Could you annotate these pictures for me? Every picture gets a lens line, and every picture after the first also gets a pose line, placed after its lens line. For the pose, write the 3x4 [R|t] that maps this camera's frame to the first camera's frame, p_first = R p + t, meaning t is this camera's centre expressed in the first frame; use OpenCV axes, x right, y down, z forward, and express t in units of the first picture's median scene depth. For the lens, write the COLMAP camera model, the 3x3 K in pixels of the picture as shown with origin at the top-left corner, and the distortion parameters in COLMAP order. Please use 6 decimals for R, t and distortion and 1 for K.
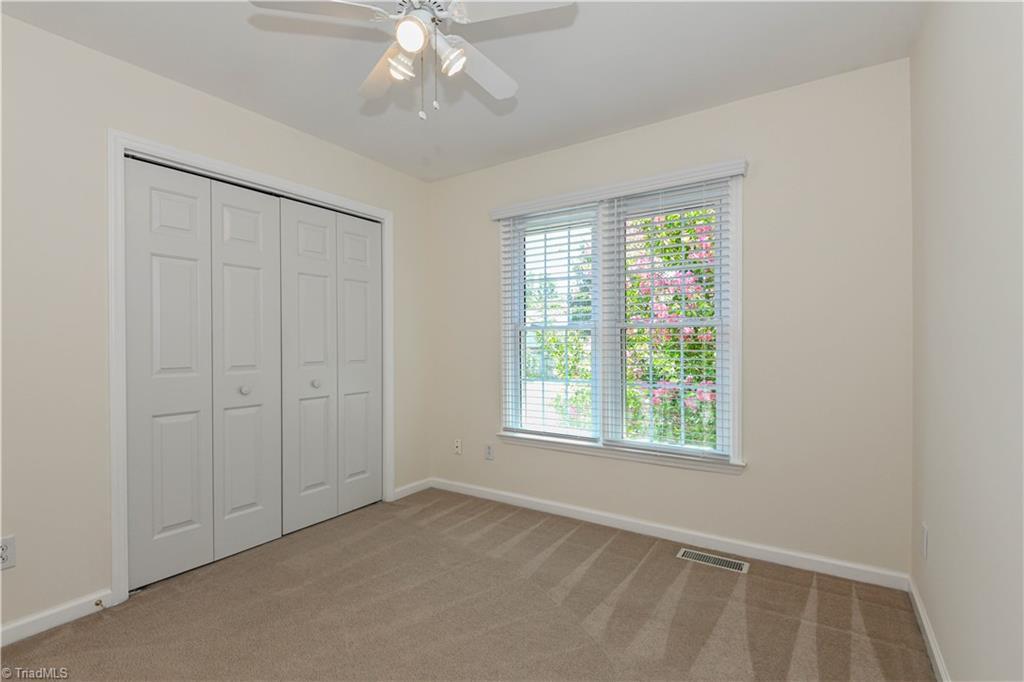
lens RADIAL K [[477.1, 0, 518.4], [0, 477.1, 343.5], [0, 0, 1]] dist [0.031192, -0.025213]
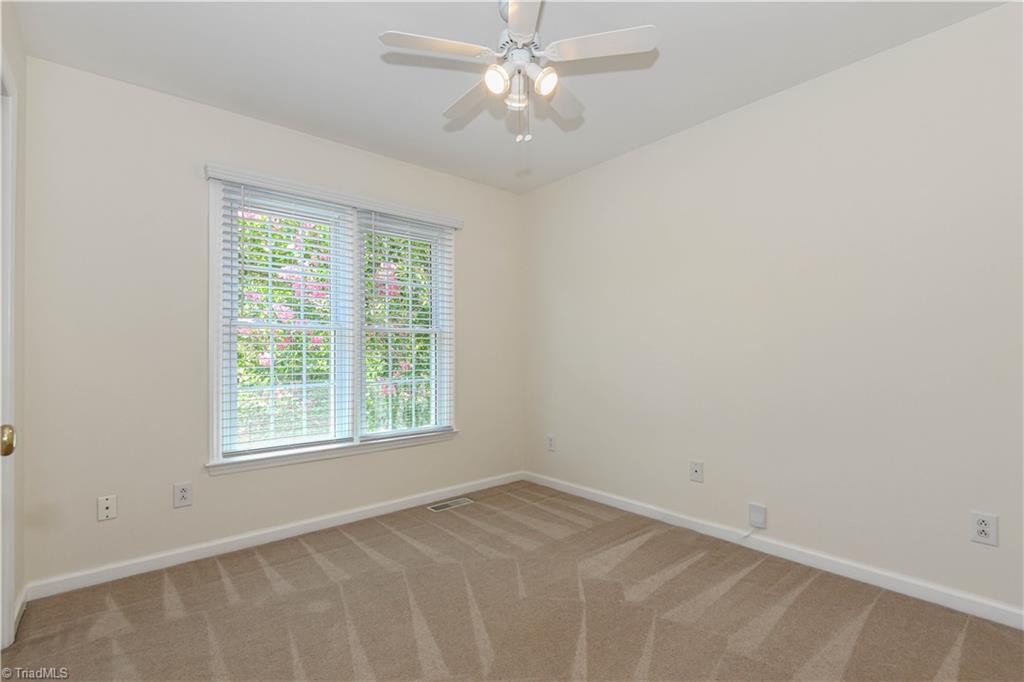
lens RADIAL K [[477.1, 0, 518.4], [0, 477.1, 343.5], [0, 0, 1]] dist [0.031192, -0.025213]
pose [[0.261791, 0.021677, 0.964881, -0.651691], [0.004318, 0.999711, -0.023631, 0.020701], [-0.965115, 0.010353, 0.261622, 0.345152]]
